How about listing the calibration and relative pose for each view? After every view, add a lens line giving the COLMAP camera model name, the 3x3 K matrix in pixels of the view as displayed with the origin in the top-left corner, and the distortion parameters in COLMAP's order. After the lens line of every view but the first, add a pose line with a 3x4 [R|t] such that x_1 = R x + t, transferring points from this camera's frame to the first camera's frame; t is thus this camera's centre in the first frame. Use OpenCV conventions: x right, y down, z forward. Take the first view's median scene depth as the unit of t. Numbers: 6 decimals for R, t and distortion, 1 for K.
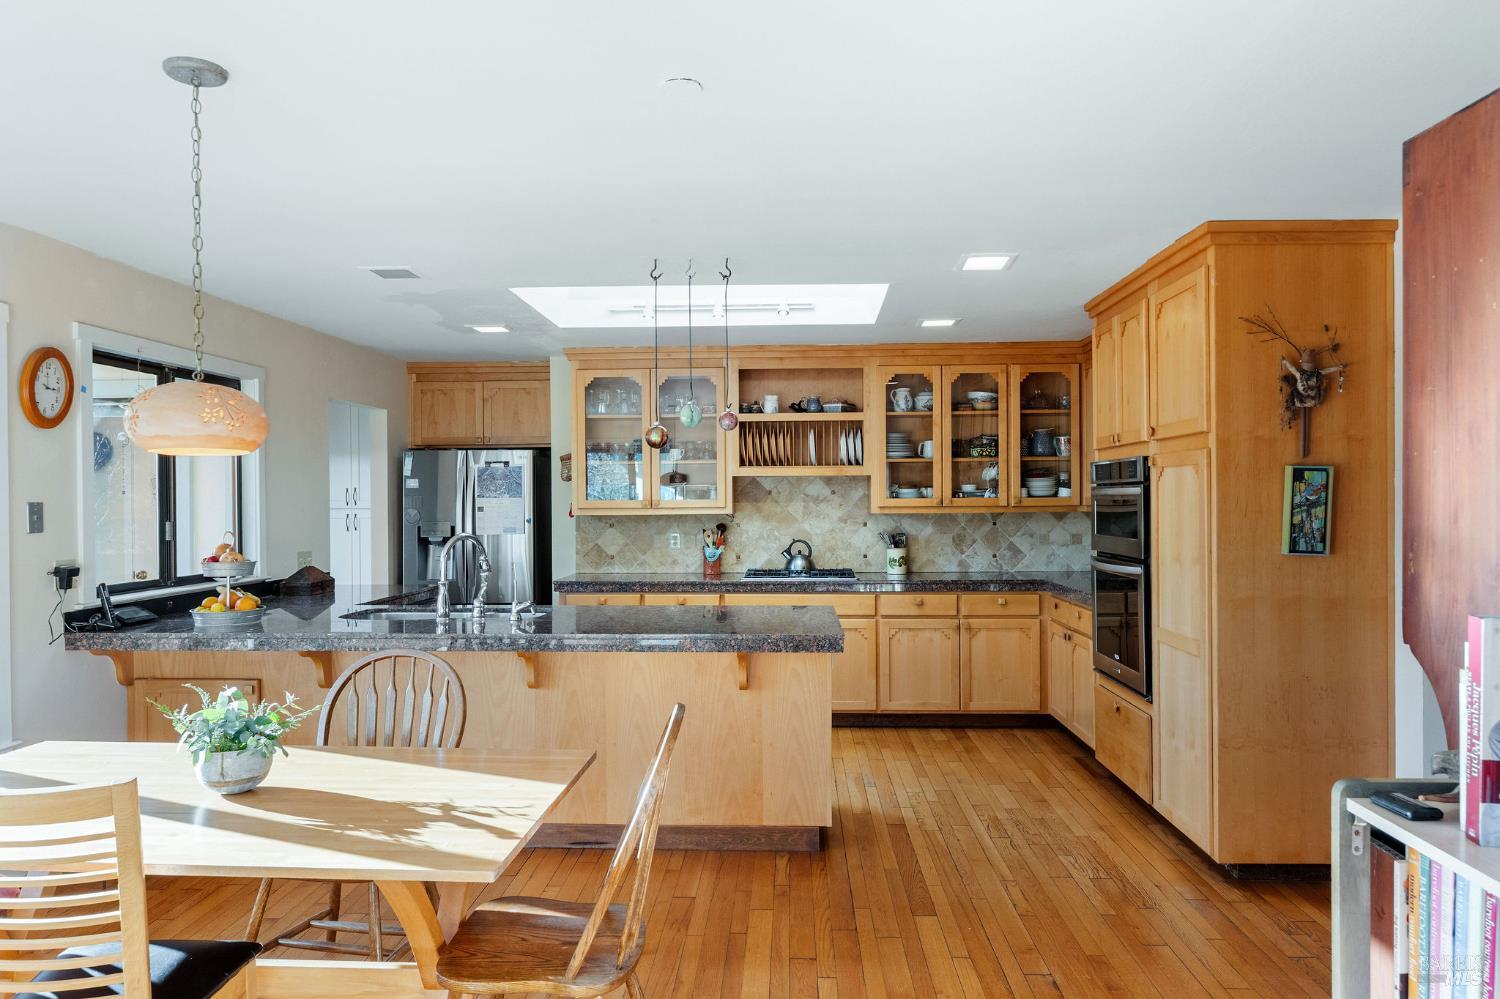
lens RADIAL K [[966.4, 0, 750.0], [0, 966.4, 499.5], [0, 0, 1]] dist [-0.003512, -0.001064]
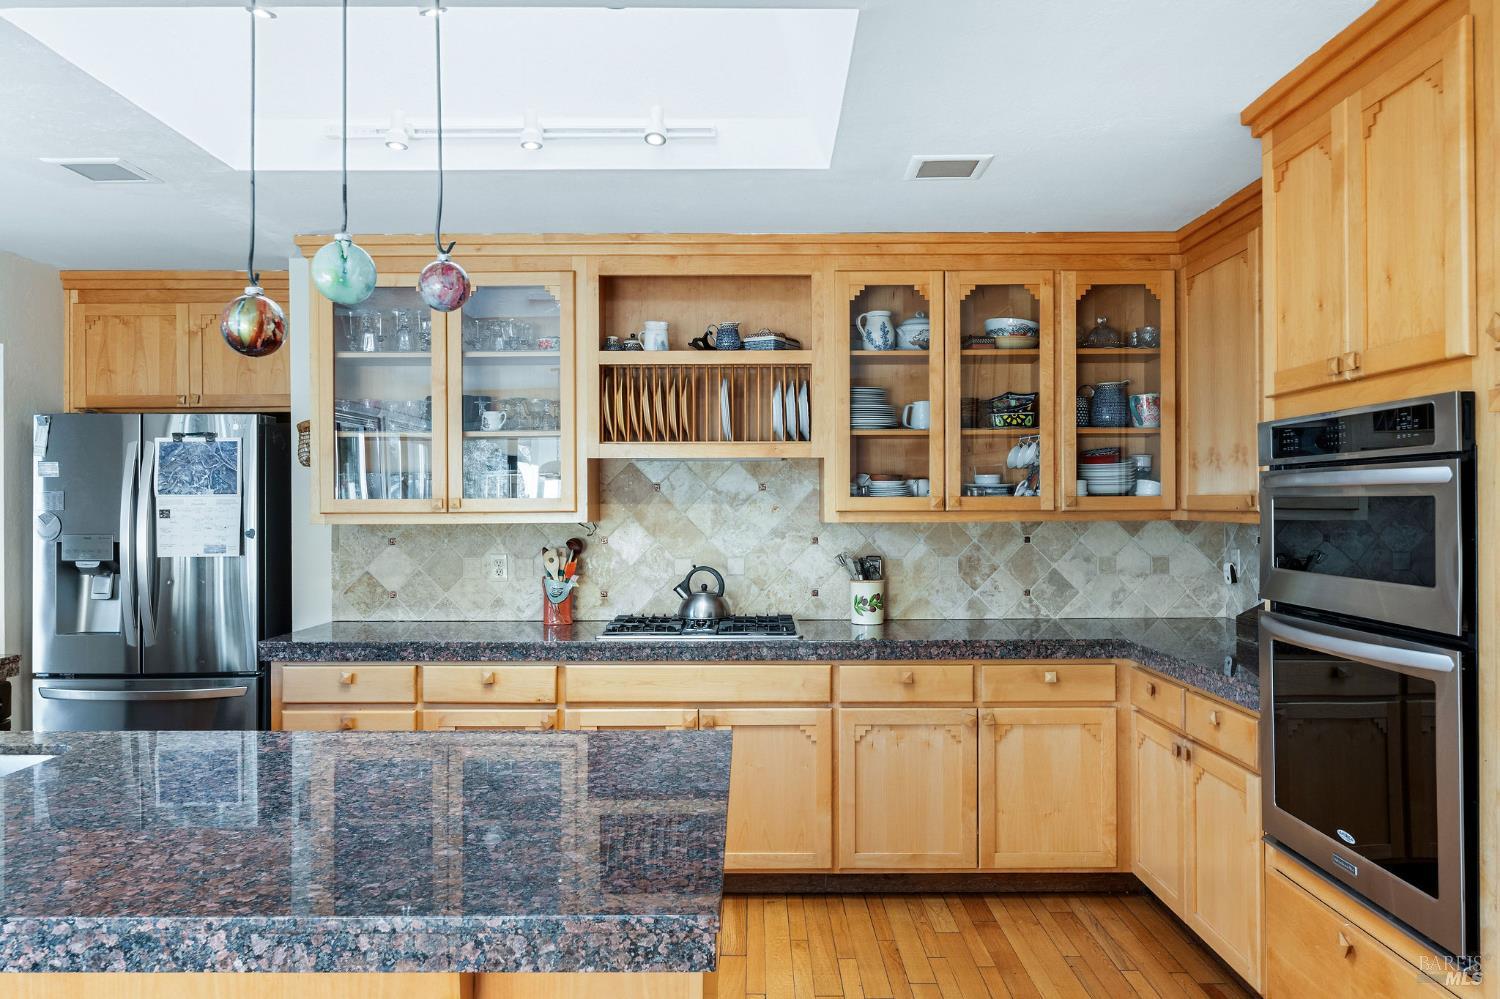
lens RADIAL K [[1029.8, 0, 750.0], [0, 1029.8, 499.5], [0, 0, 1]] dist [0.004121, 0.002472]
pose [[0.999012, 0.002989, 0.044347, 0.052021], [-0.002794, 0.999986, -0.004464, 0.003331], [-0.044359, 0.004335, 0.999006, 0.373255]]
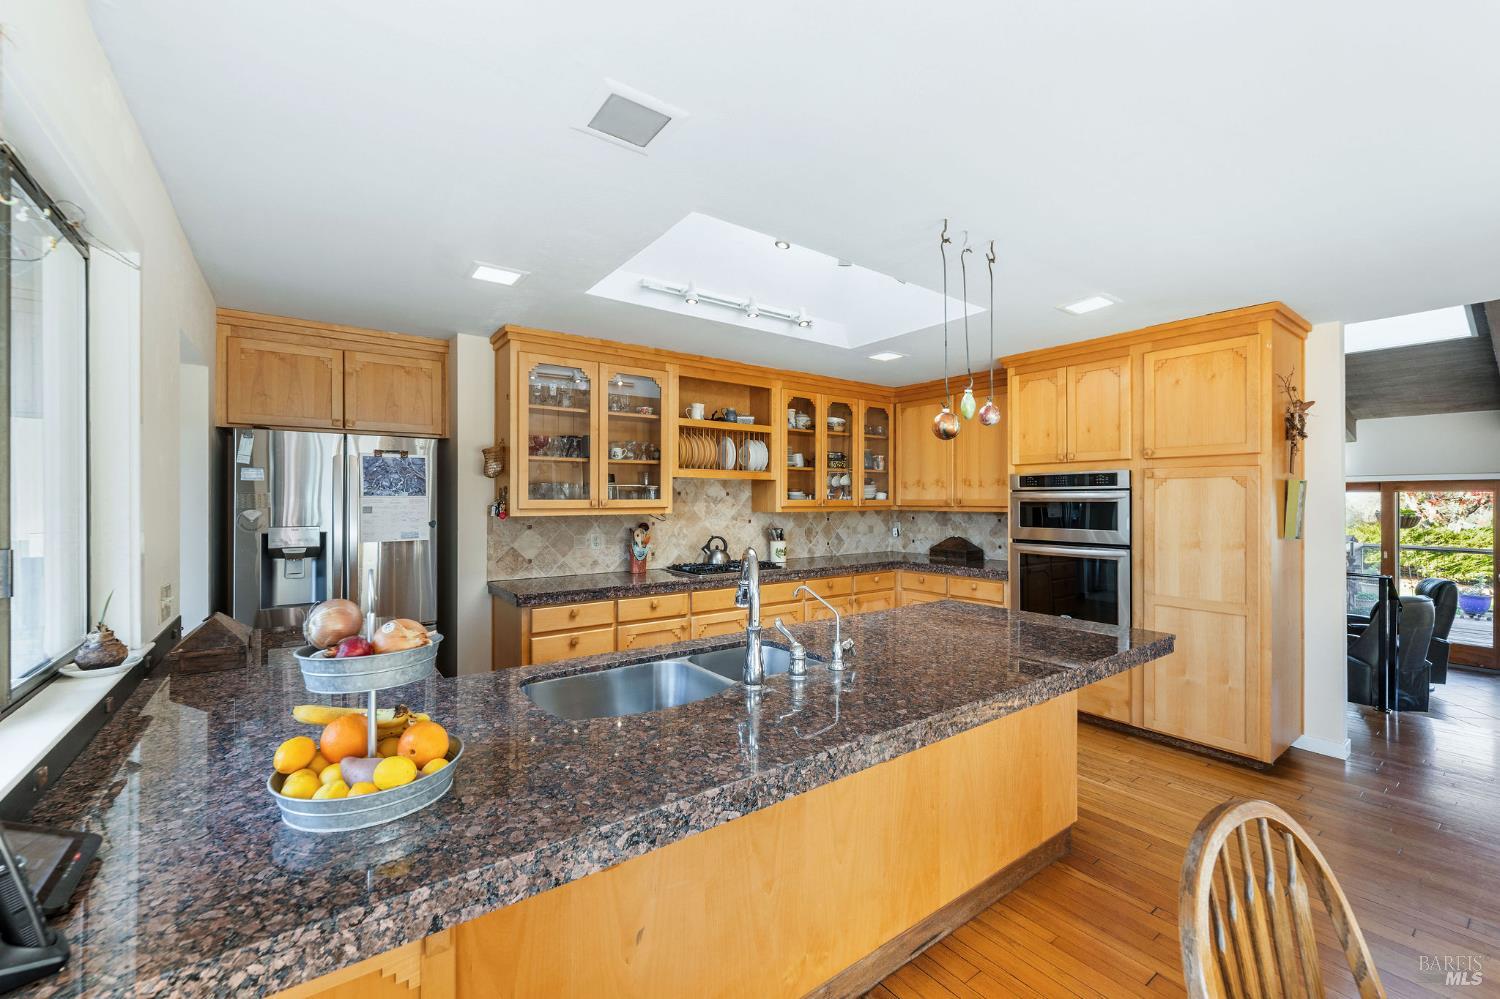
lens RADIAL K [[606.6, 0, 744.3], [0, 606.6, 494.6], [0, 0, 1]] dist [-0.002268, -0.000071]
pose [[0.778866, 0.011364, 0.627087, -0.366365], [-0.004526, 0.999912, -0.012499, 0.002342], [-0.627174, 0.006897, 0.778849, 0.443383]]
